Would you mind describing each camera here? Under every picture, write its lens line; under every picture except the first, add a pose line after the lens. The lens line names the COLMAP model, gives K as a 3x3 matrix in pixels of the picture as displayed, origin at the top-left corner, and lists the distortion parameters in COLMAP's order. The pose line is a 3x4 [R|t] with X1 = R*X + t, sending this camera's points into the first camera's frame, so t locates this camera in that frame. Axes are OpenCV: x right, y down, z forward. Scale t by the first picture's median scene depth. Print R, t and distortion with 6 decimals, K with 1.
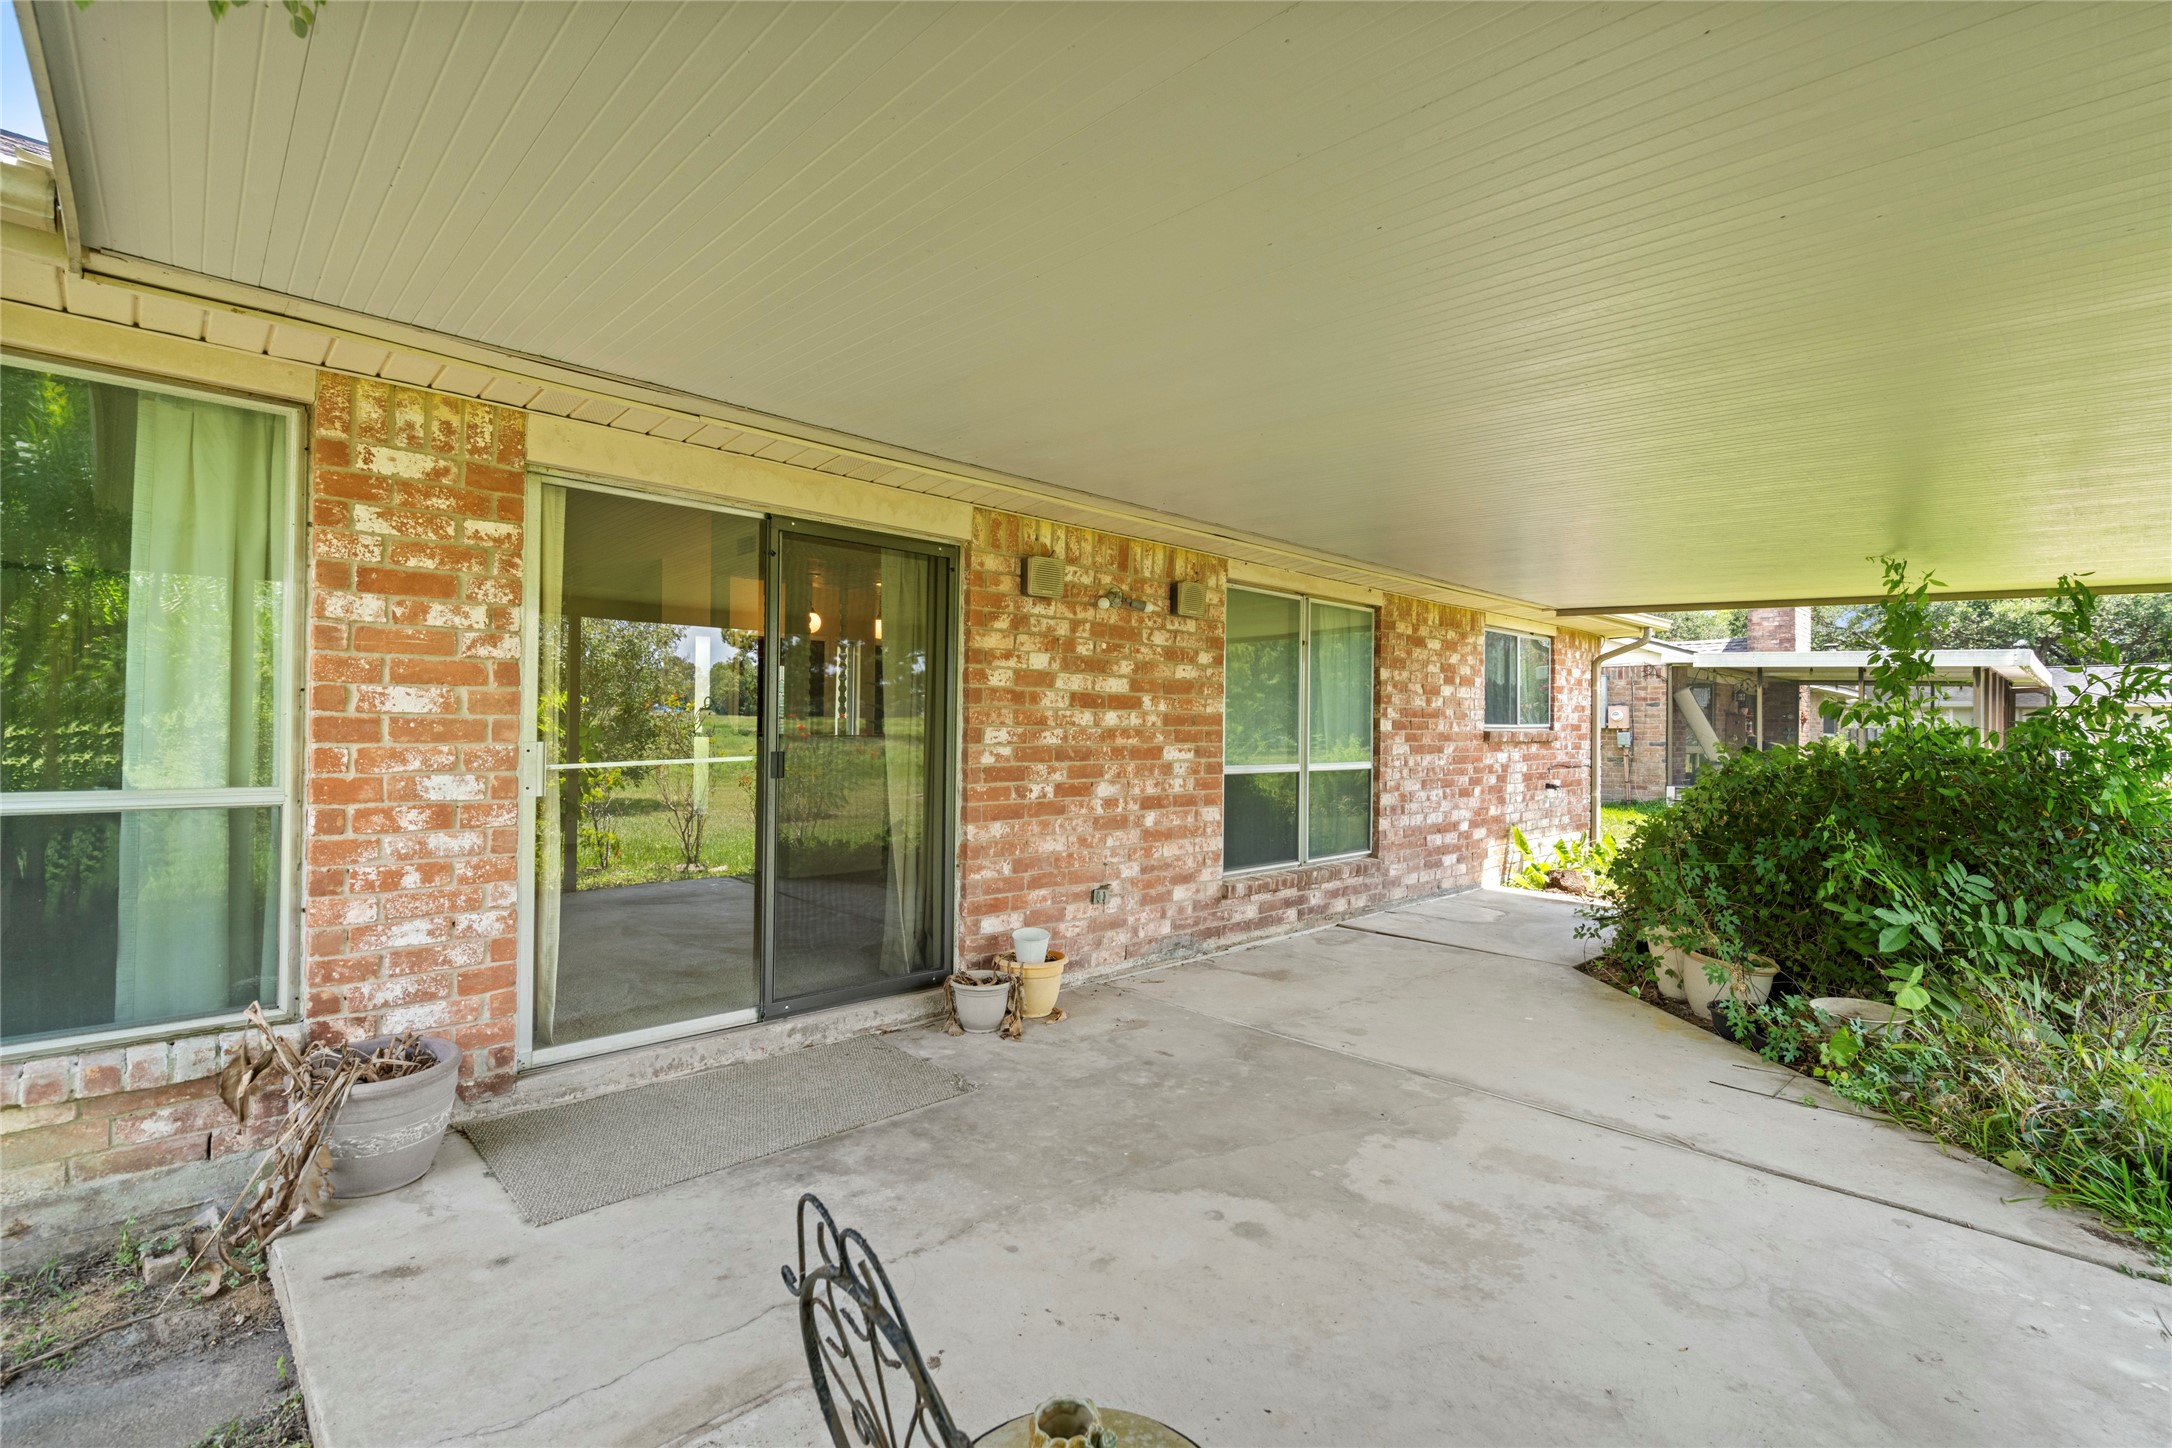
lens RADIAL K [[979.7, 0, 1081.7], [0, 979.7, 728.3], [0, 0, 1]] dist [-0.000197, 0.000351]
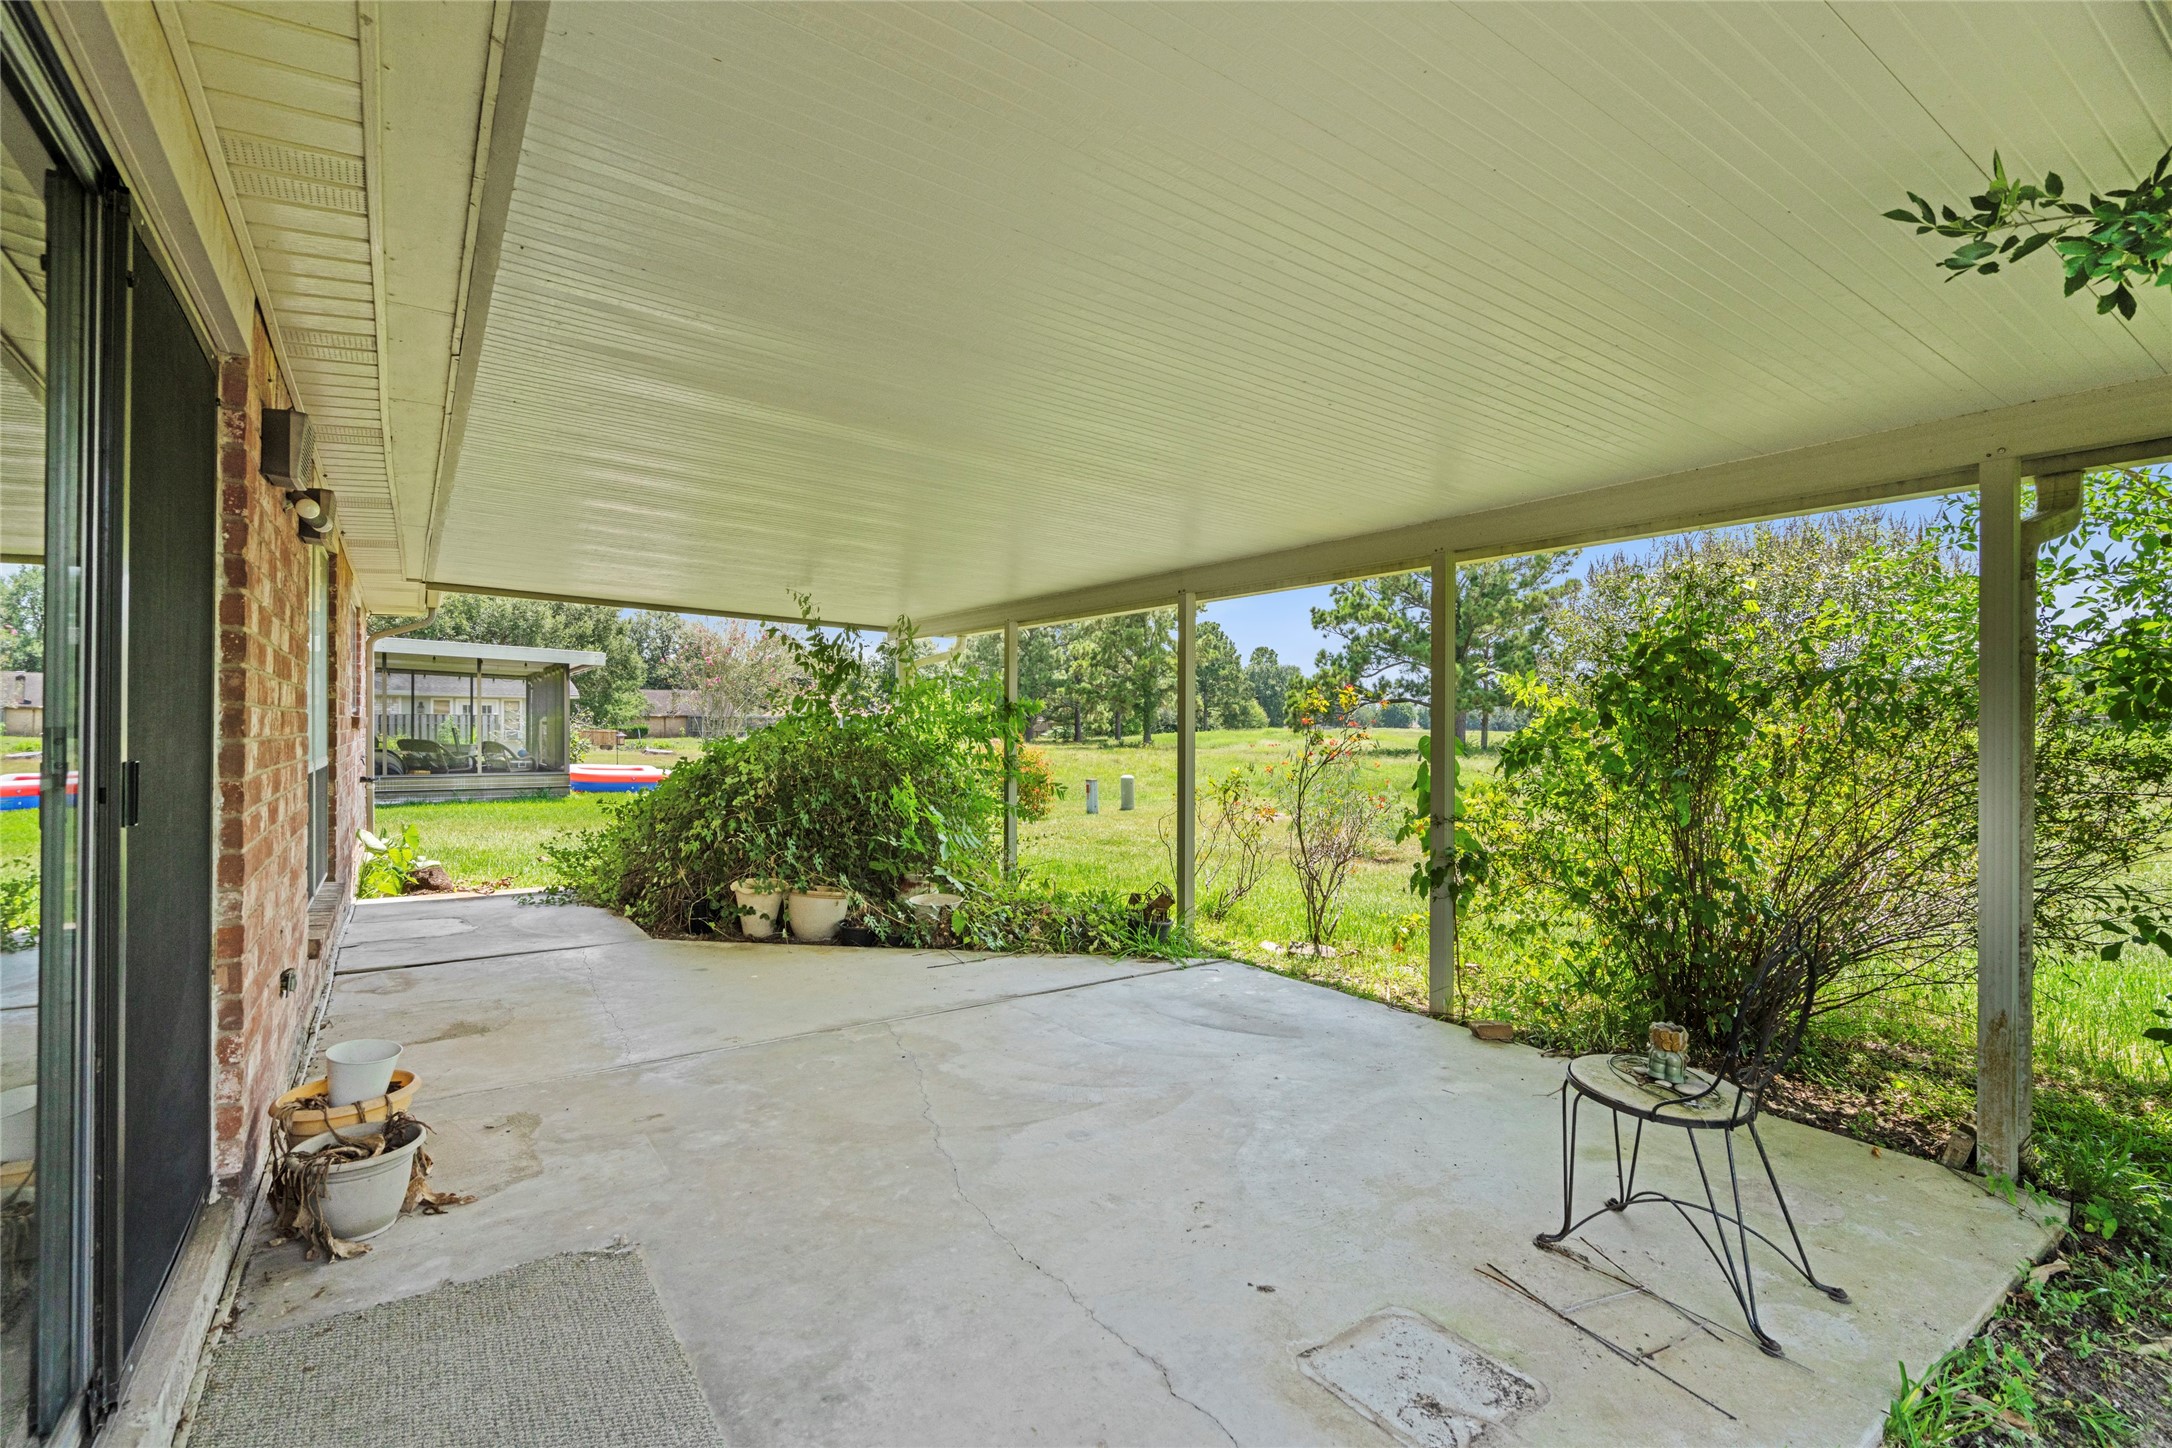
lens RADIAL K [[979.7, 0, 1087.4], [0, 979.7, 721.7], [0, 0, 1]] dist [-0.000197, 0.000351]
pose [[0.157438, -0.004572, 0.987518, -0.705038], [-0.003633, 0.999980, 0.005209, 0.005871], [-0.987522, -0.004407, 0.157418, 0.575941]]
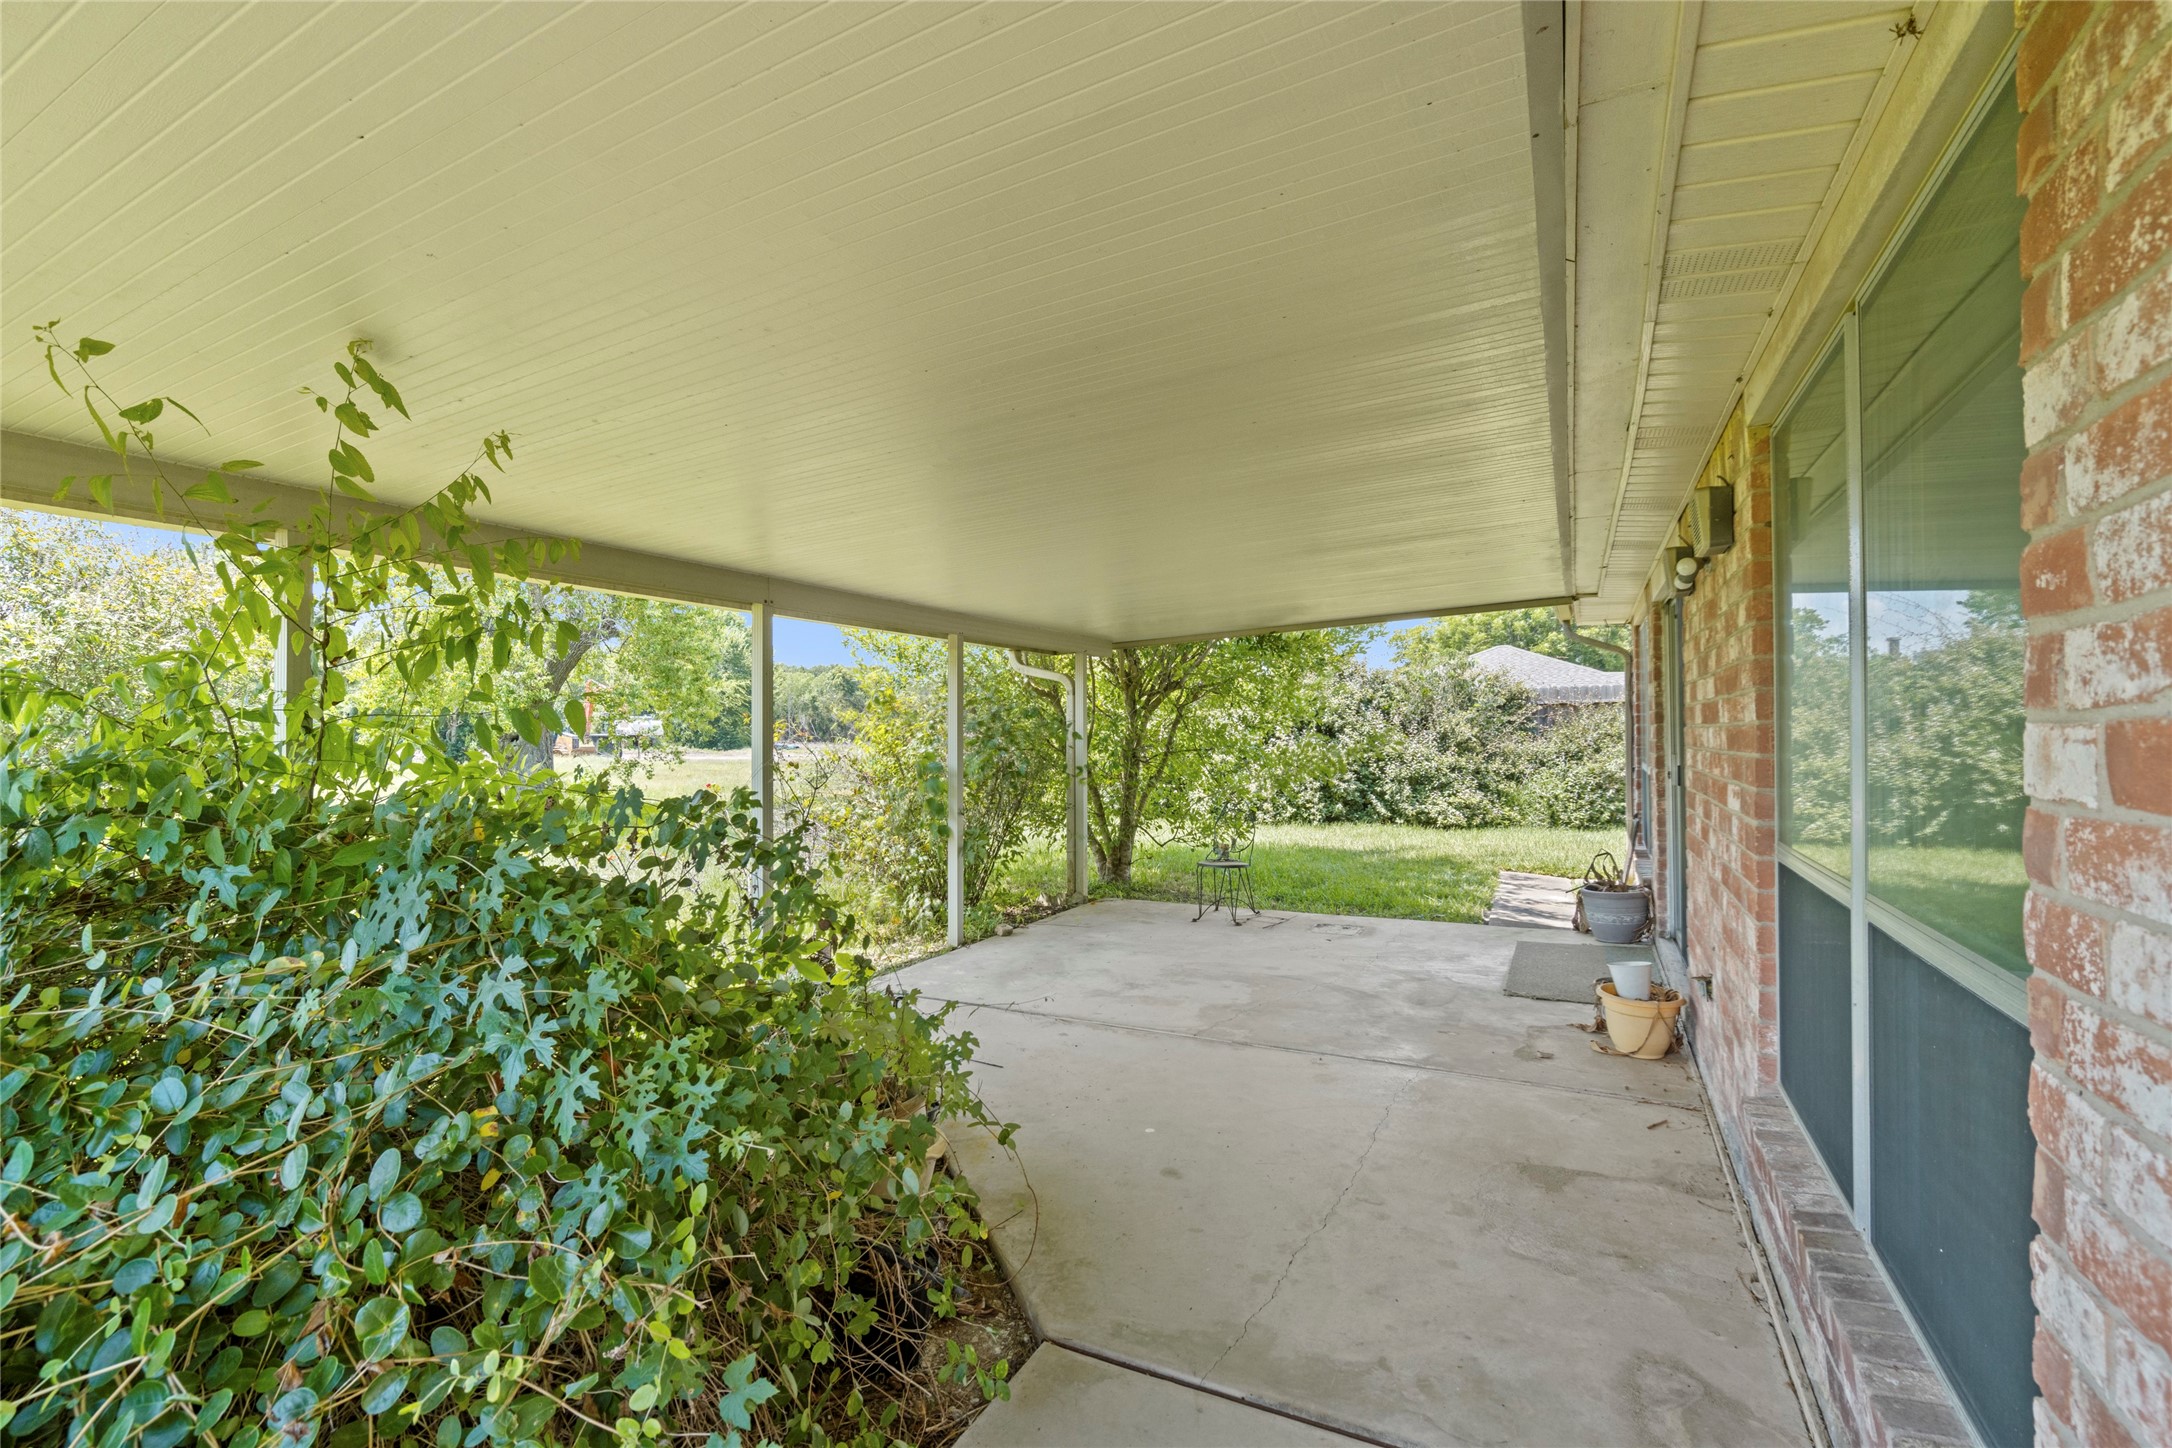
lens RADIAL K [[979.7, 0, 1087.6], [0, 979.7, 722.7], [0, 0, 1]] dist [-0.000197, 0.000351]
pose [[-0.941558, -0.002631, -0.336840, 0.944170], [0.000279, 0.999963, -0.008591, -0.018484], [0.336850, -0.008183, -0.941523, 2.118253]]
